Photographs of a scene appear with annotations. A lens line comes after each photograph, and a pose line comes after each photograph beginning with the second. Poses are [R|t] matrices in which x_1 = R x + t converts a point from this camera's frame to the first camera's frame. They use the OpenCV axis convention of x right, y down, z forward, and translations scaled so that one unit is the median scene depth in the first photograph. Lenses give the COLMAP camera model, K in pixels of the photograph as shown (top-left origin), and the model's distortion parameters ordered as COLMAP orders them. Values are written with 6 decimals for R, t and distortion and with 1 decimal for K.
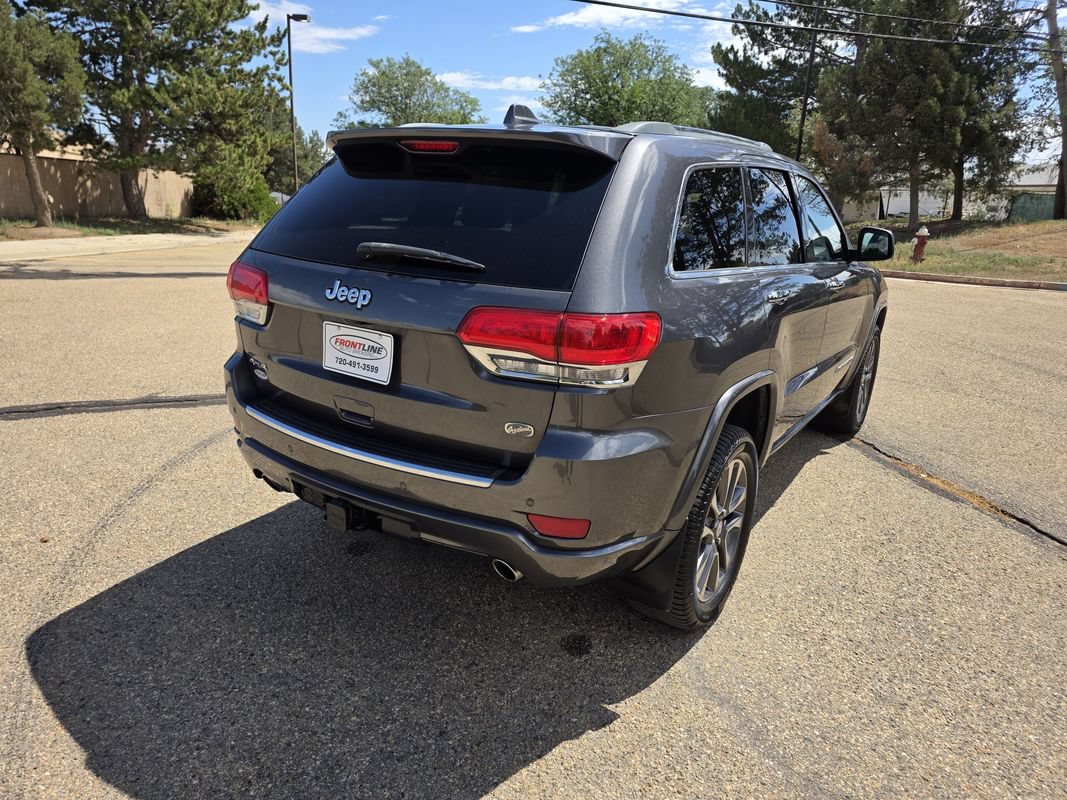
lens RADIAL K [[722.5, 0, 542.9], [0, 722.5, 391.9], [0, 0, 1]] dist [0.043200, -0.037882]
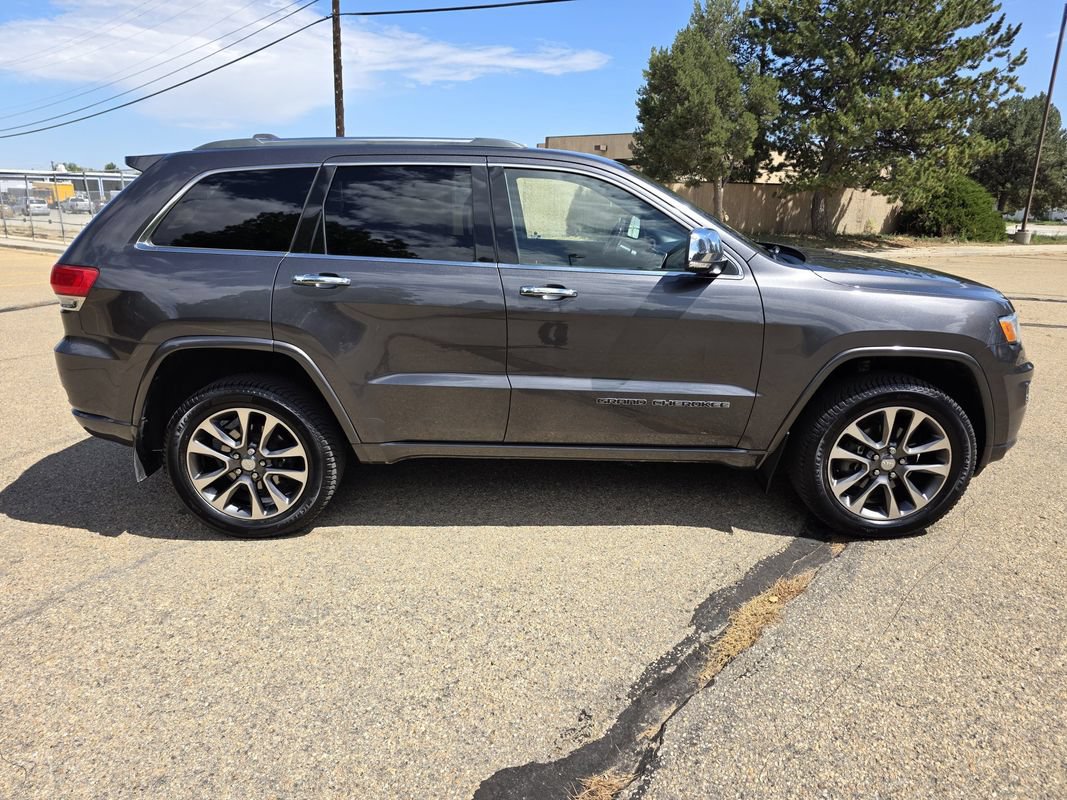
lens RADIAL K [[722.5, 0, 542.9], [0, 722.5, 391.9], [0, 0, 1]] dist [0.043200, -0.037882]
pose [[0.536988, 0.183628, -0.823362, 0.155825], [-0.204103, 0.975304, 0.084401, -0.013899], [0.818526, 0.122728, 0.561206, 0.073839]]
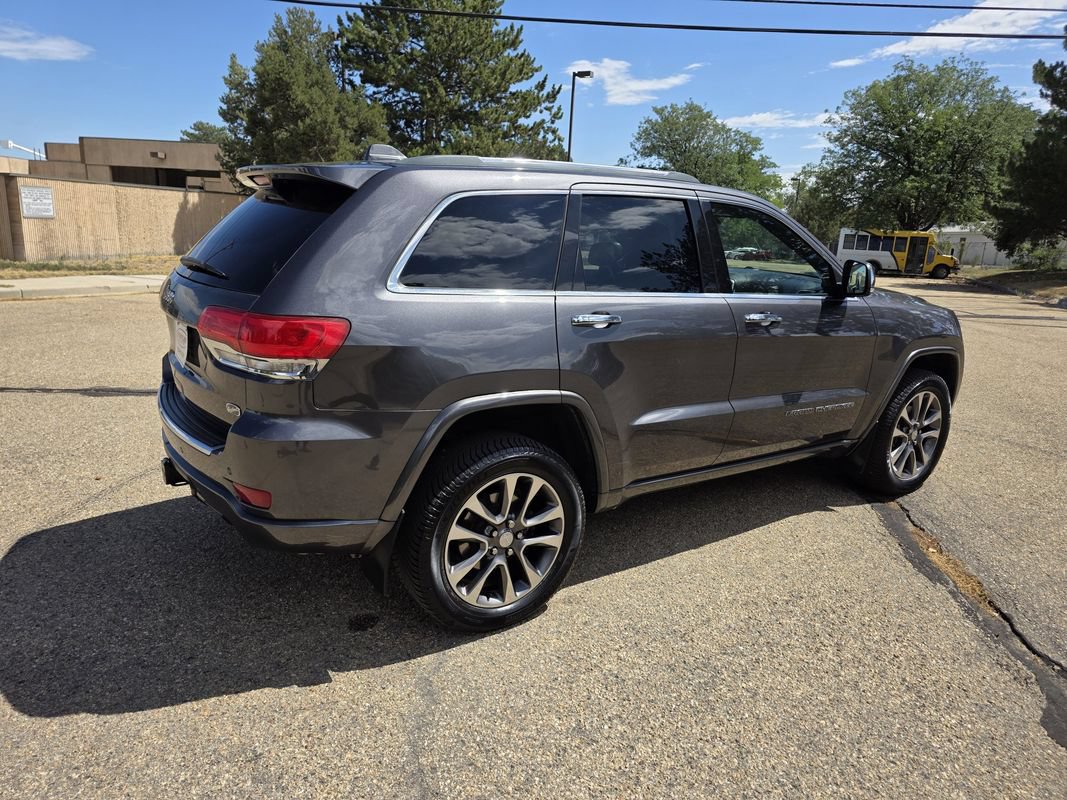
lens RADIAL K [[722.5, 0, 542.9], [0, 722.5, 391.9], [0, 0, 1]] dist [0.043200, -0.037882]
pose [[0.925200, 0.078306, -0.371312, 0.067000], [-0.097850, 0.994618, -0.034059, 0.001225], [0.366647, 0.067844, 0.927883, 0.005243]]
